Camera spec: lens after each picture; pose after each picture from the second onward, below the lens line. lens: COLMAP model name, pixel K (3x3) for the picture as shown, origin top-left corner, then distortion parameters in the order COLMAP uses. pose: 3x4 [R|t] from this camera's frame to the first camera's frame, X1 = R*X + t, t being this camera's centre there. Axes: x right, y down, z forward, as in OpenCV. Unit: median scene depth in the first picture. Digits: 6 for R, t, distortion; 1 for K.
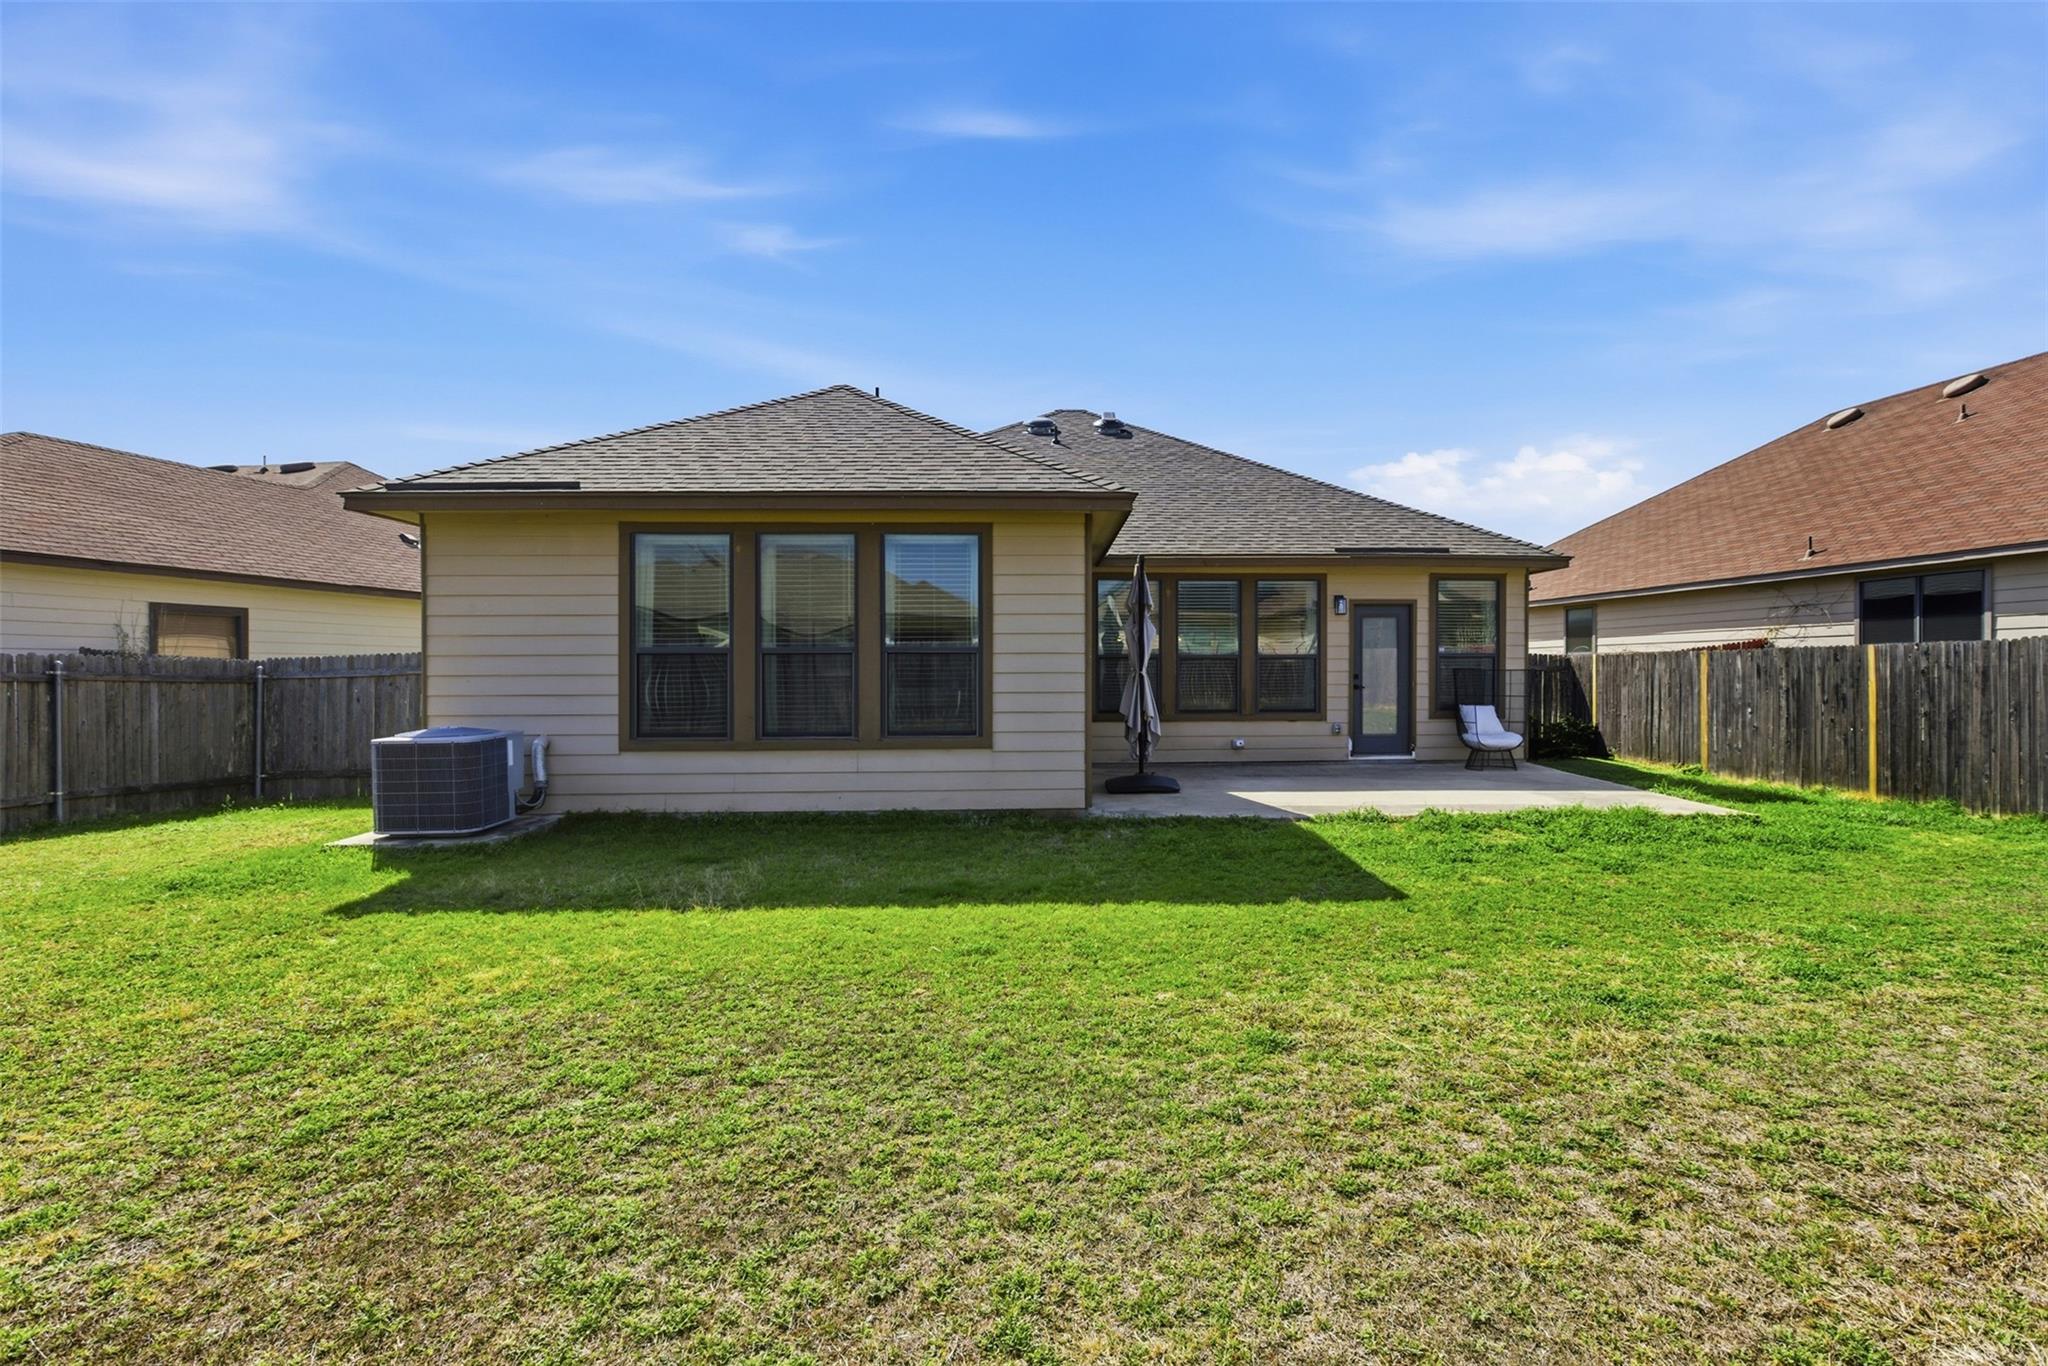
lens RADIAL K [[916.4, 0, 1010.3], [0, 916.4, 678.6], [0, 0, 1]] dist [-0.001832, 0.000347]
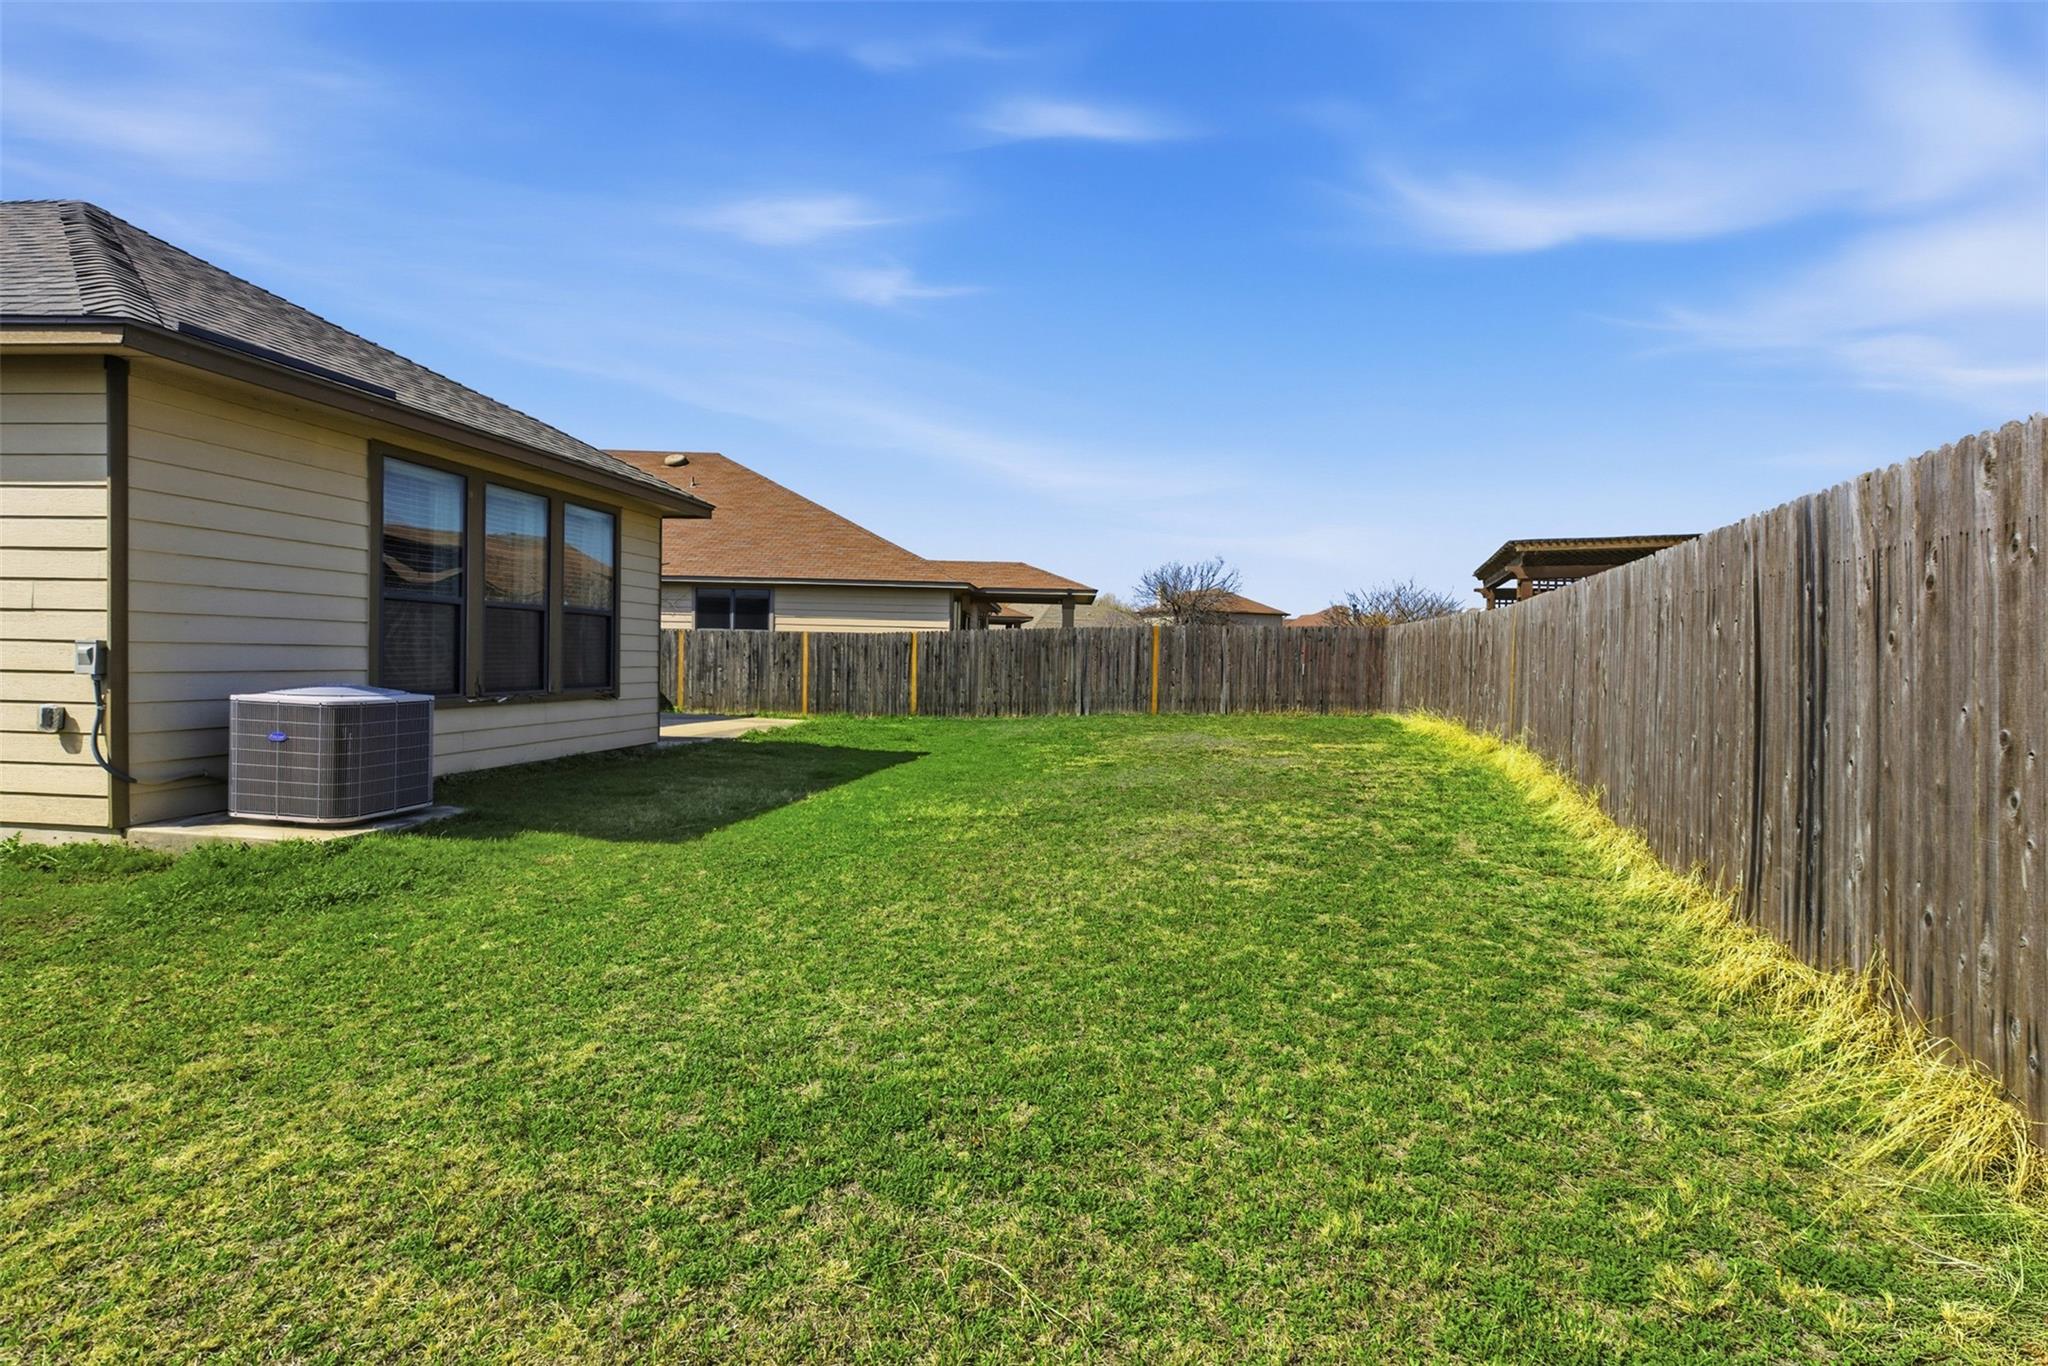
lens RADIAL K [[949.3, 0, 1024.0], [0, 949.3, 683.0], [0, 0, 1]] dist [-0.000838, 0.000821]
pose [[0.220613, -0.017114, 0.975211, -0.855163], [-0.018981, 0.999581, 0.021835, 0.016074], [-0.975177, -0.023327, 0.220196, 0.166490]]
